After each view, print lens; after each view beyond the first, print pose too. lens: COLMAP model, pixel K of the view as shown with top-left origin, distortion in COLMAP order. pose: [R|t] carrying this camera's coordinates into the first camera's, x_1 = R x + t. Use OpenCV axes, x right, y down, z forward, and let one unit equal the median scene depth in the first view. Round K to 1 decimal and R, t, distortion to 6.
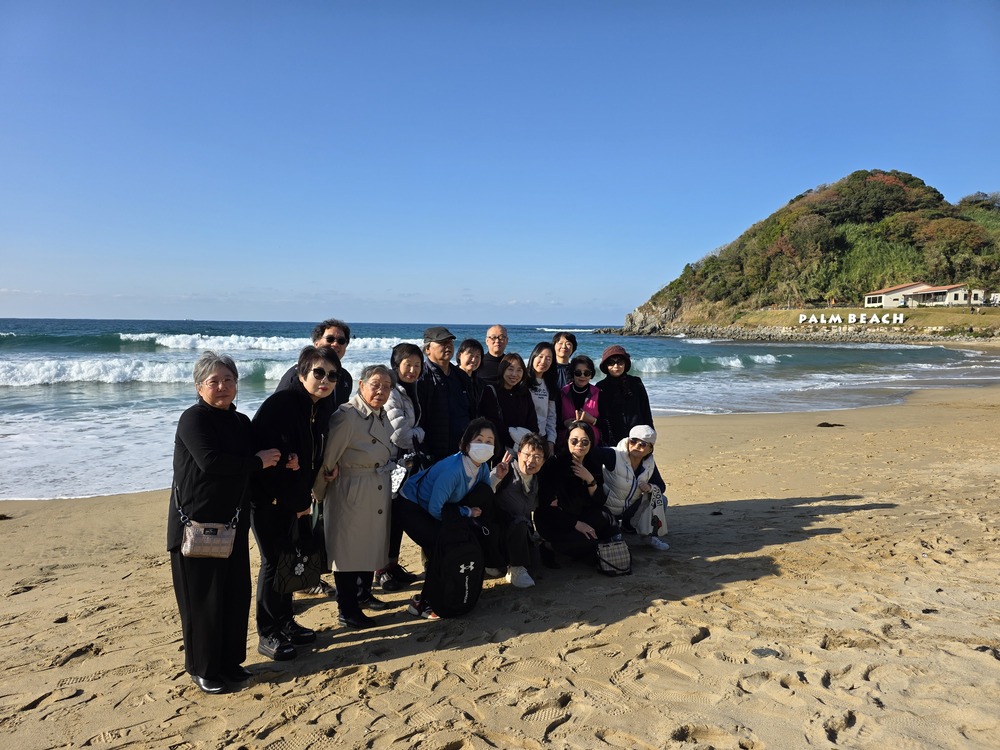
lens RADIAL K [[672.1, 0, 500.0], [0, 672.1, 375.0], [0, 0, 1]] dist [0.061334, -0.046930]
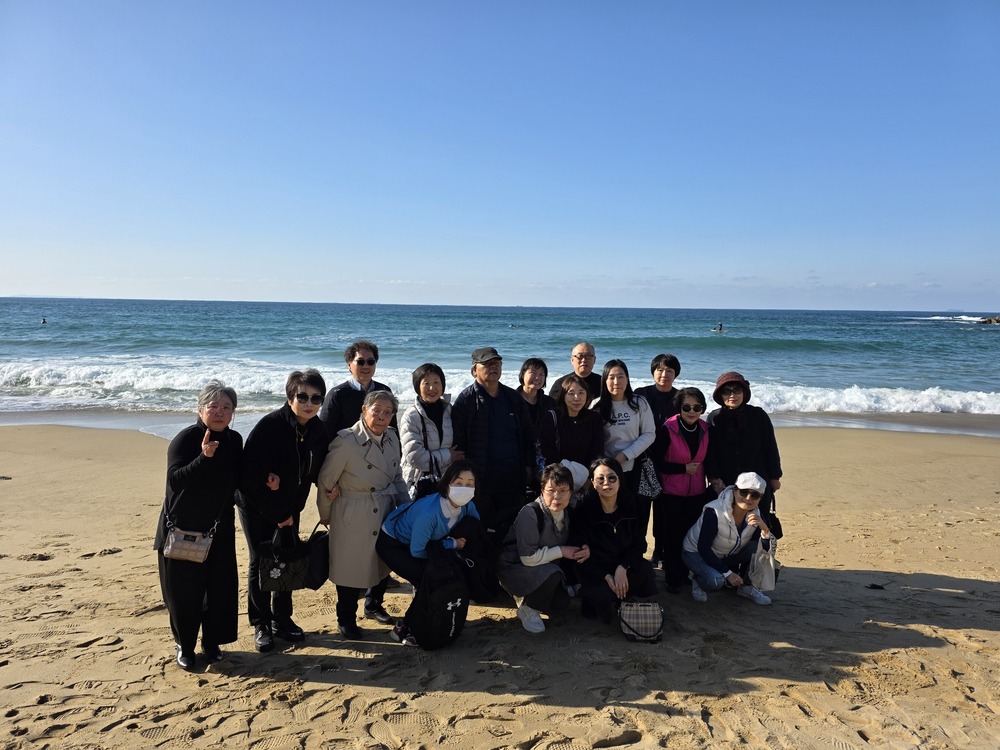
lens RADIAL K [[672.1, 0, 500.0], [0, 672.1, 375.0], [0, 0, 1]] dist [0.061334, -0.046930]
pose [[0.889889, 0.046911, -0.453759, 0.498435], [-0.039184, 0.998883, 0.026421, -0.079073], [0.454491, -0.005732, 0.890733, 0.177617]]
